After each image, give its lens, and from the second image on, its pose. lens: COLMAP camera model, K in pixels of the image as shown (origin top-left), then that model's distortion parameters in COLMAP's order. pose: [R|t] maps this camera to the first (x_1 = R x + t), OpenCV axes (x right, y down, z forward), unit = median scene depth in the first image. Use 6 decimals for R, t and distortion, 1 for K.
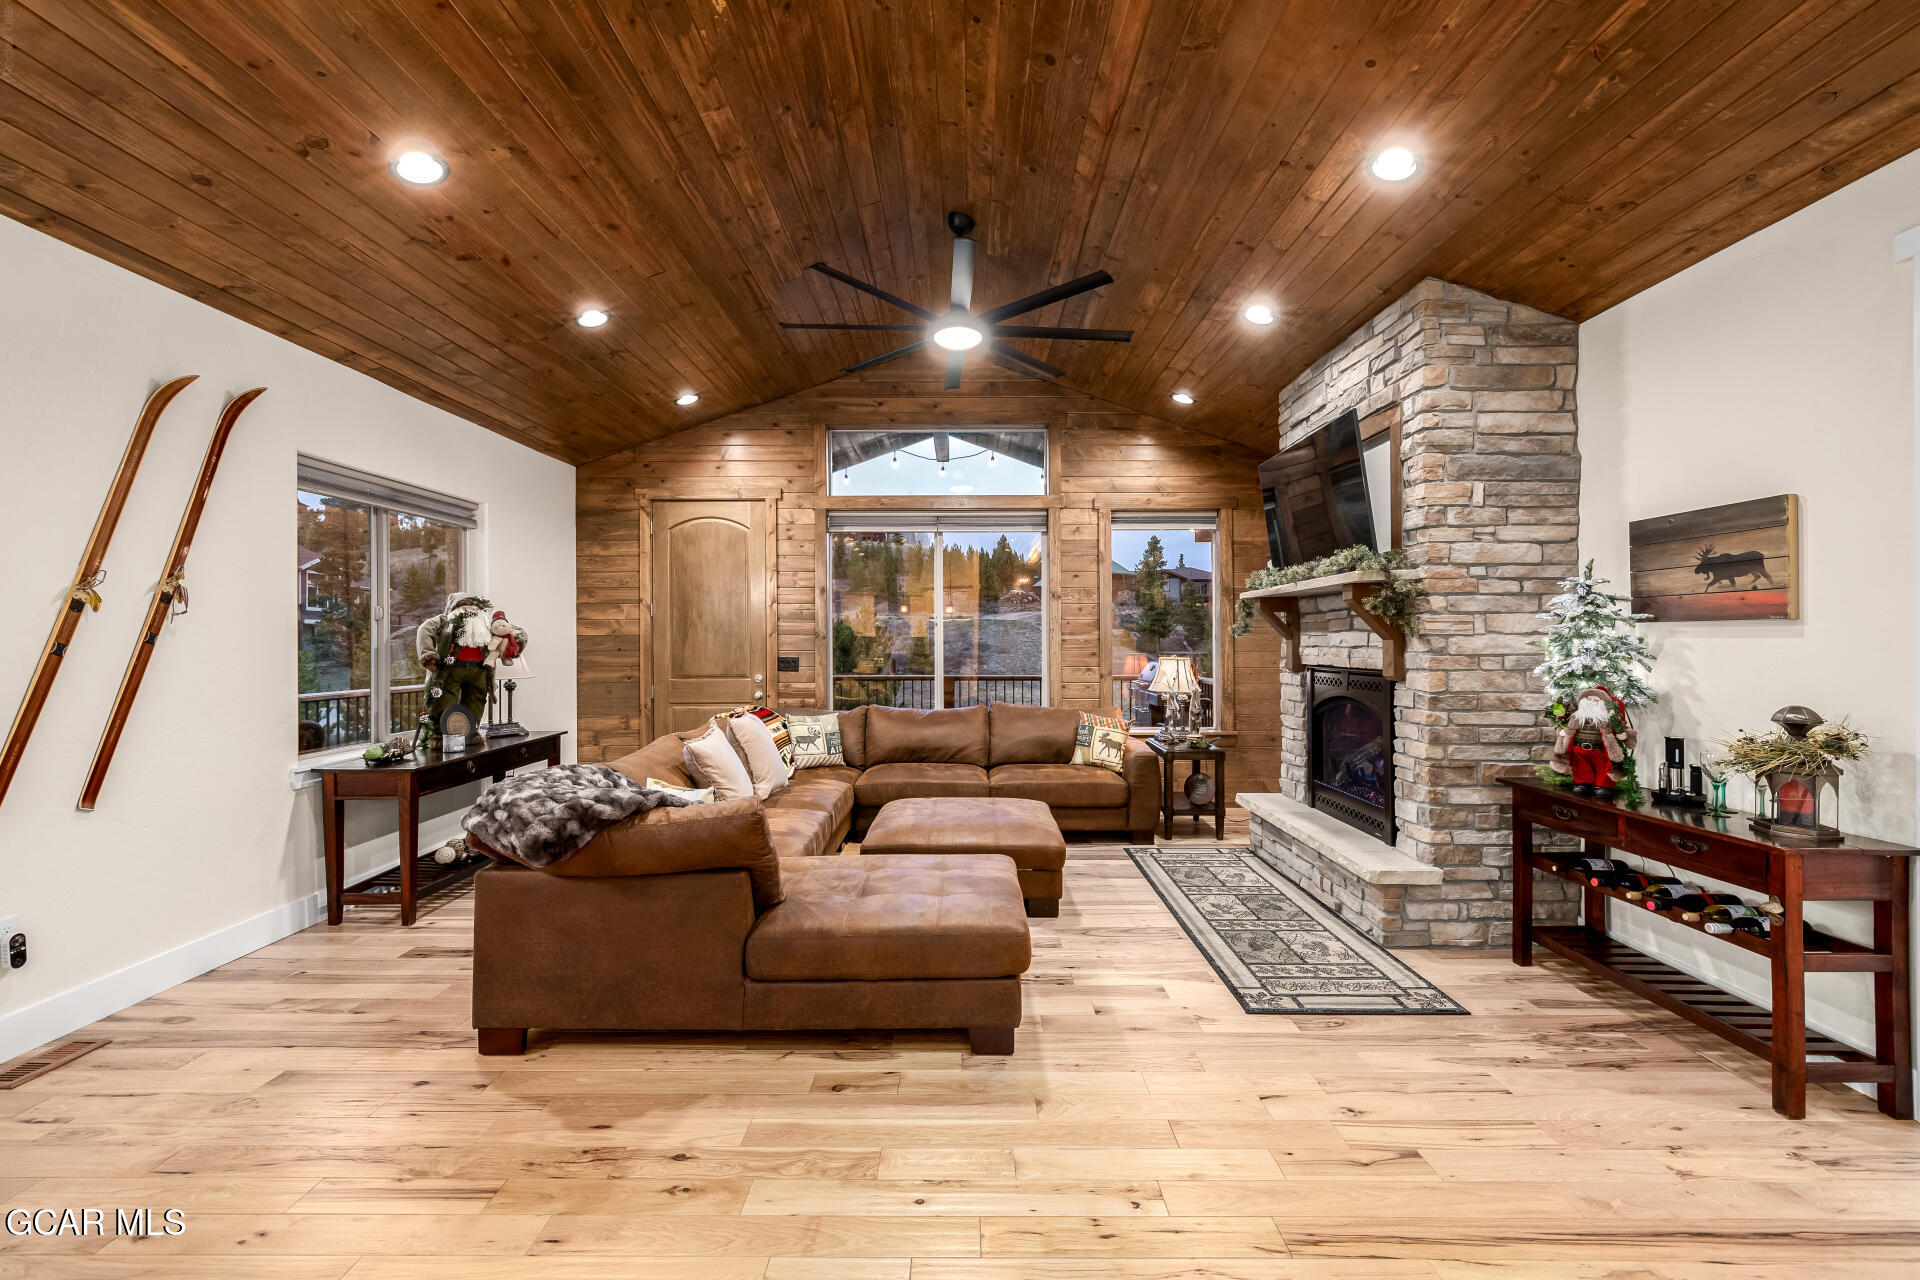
lens RADIAL K [[804.8, 0, 968.1], [0, 804.8, 634.5], [0, 0, 1]] dist [-0.000219, -0.000026]
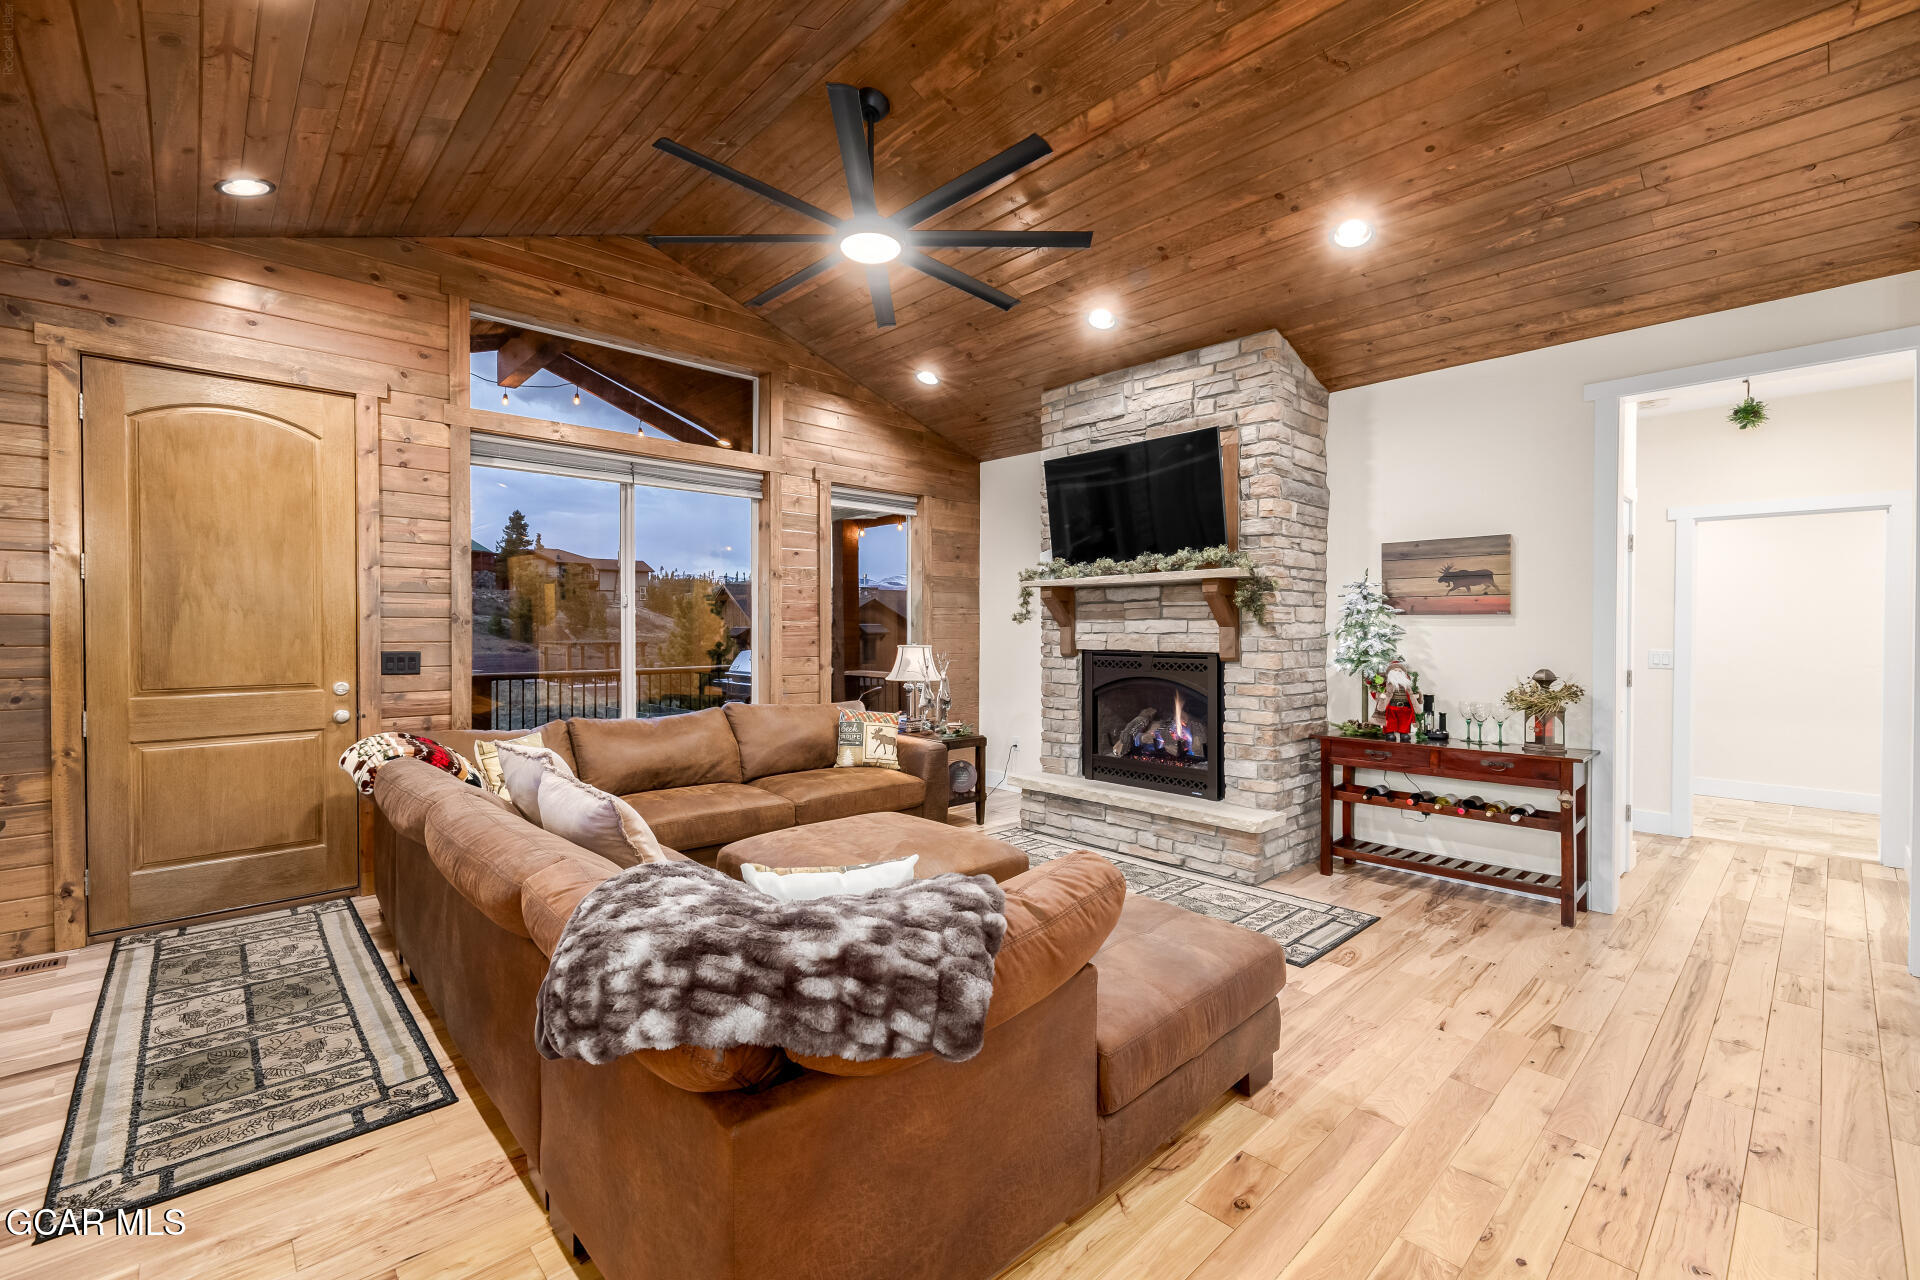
lens RADIAL K [[804.8, 0, 967.6], [0, 804.8, 630.1], [0, 0, 1]] dist [-0.000219, -0.000026]
pose [[0.729474, 0.000286, 0.684009, -0.529539], [-0.006584, 0.999957, 0.006604, 0.005912], [-0.683977, -0.009321, 0.729444, 0.374677]]
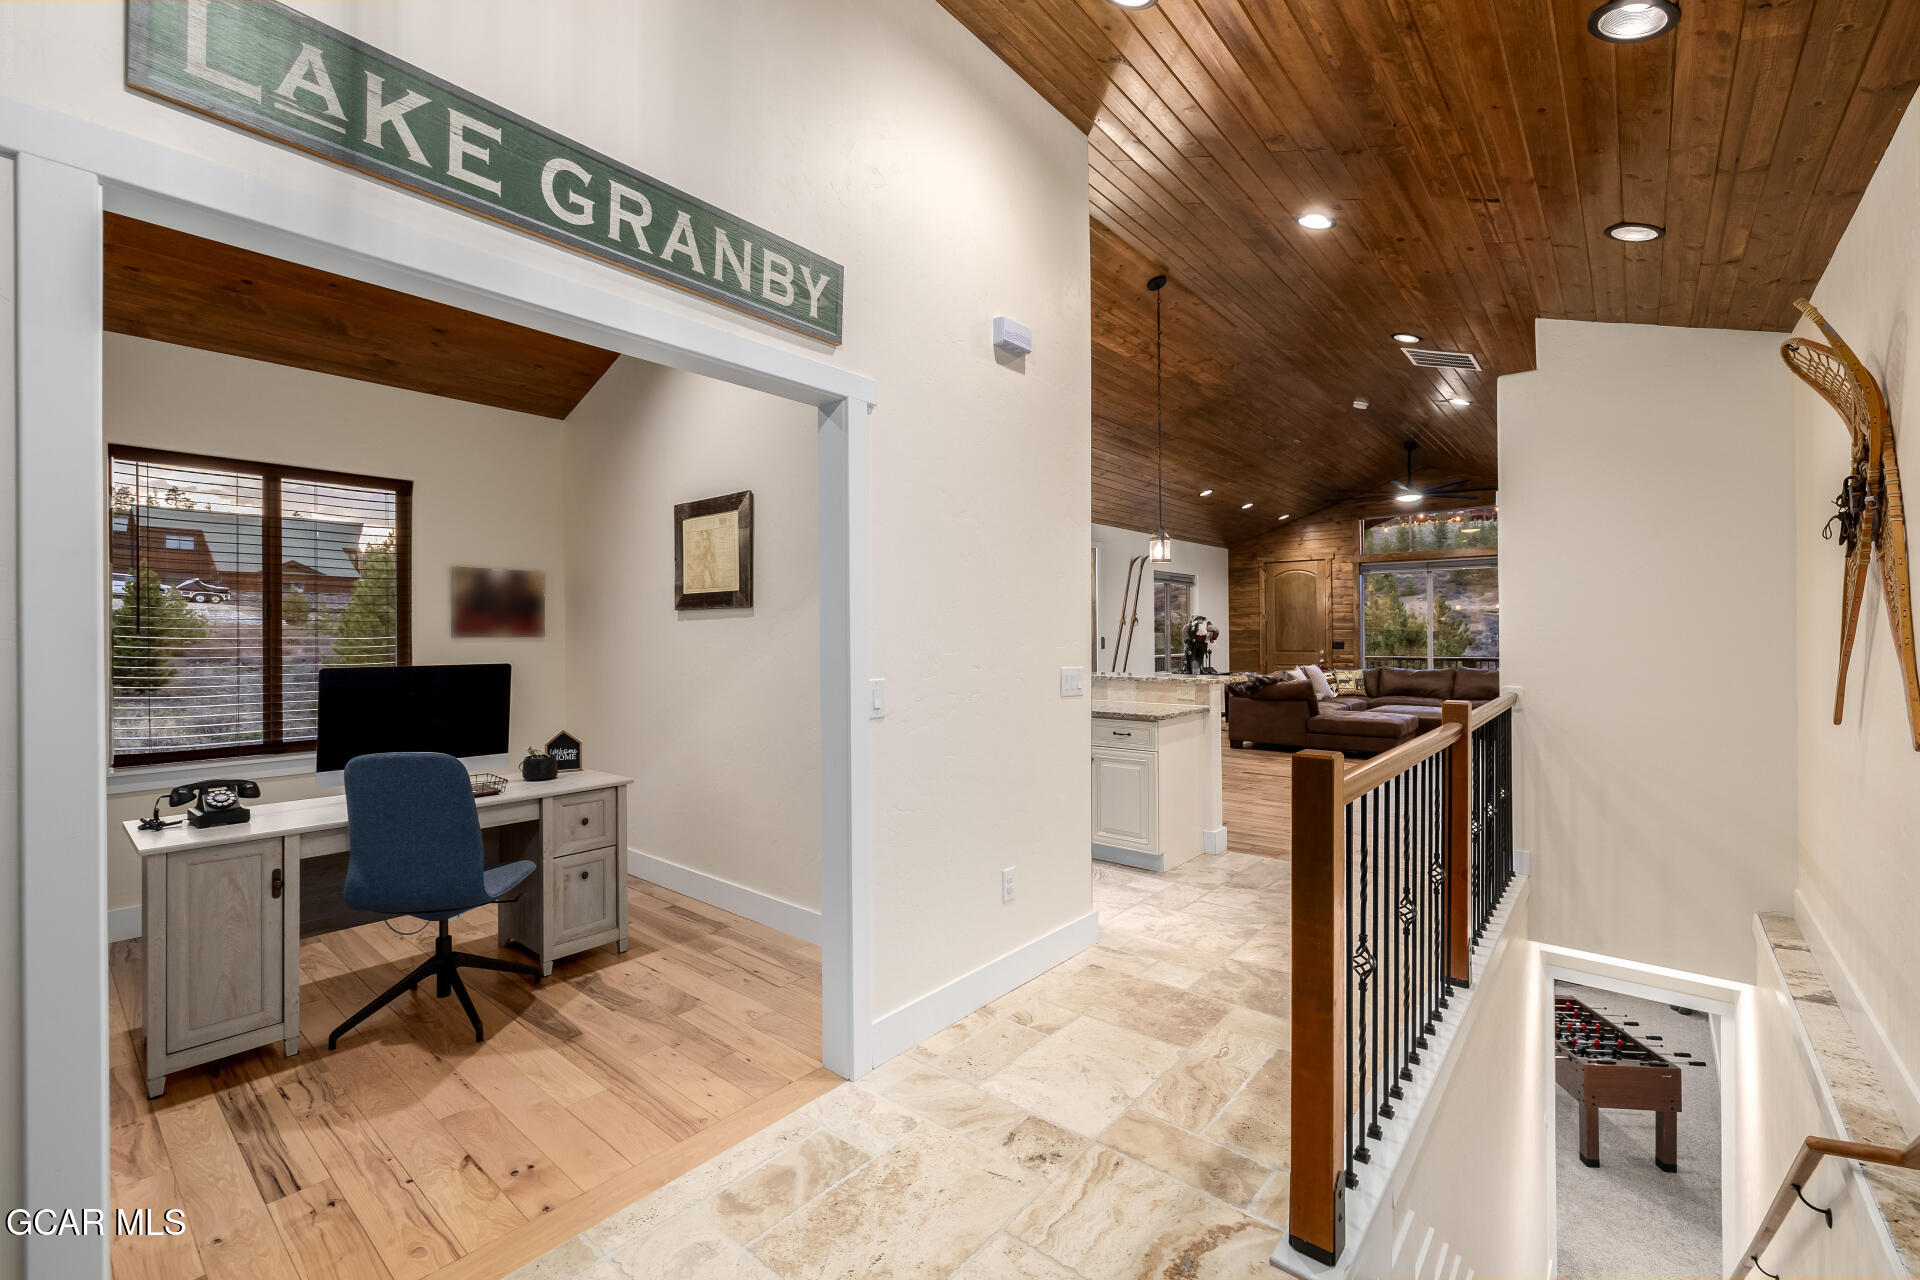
lens RADIAL K [[804.8, 0, 950.9], [0, 804.8, 636.4], [0, 0, 1]] dist [-0.000219, -0.000026]
pose [[0.755862, -0.000517, -0.654731, 0.530980], [0.007992, 0.999932, 0.008436, -0.010656], [0.654683, -0.011609, 0.755815, -1.669763]]
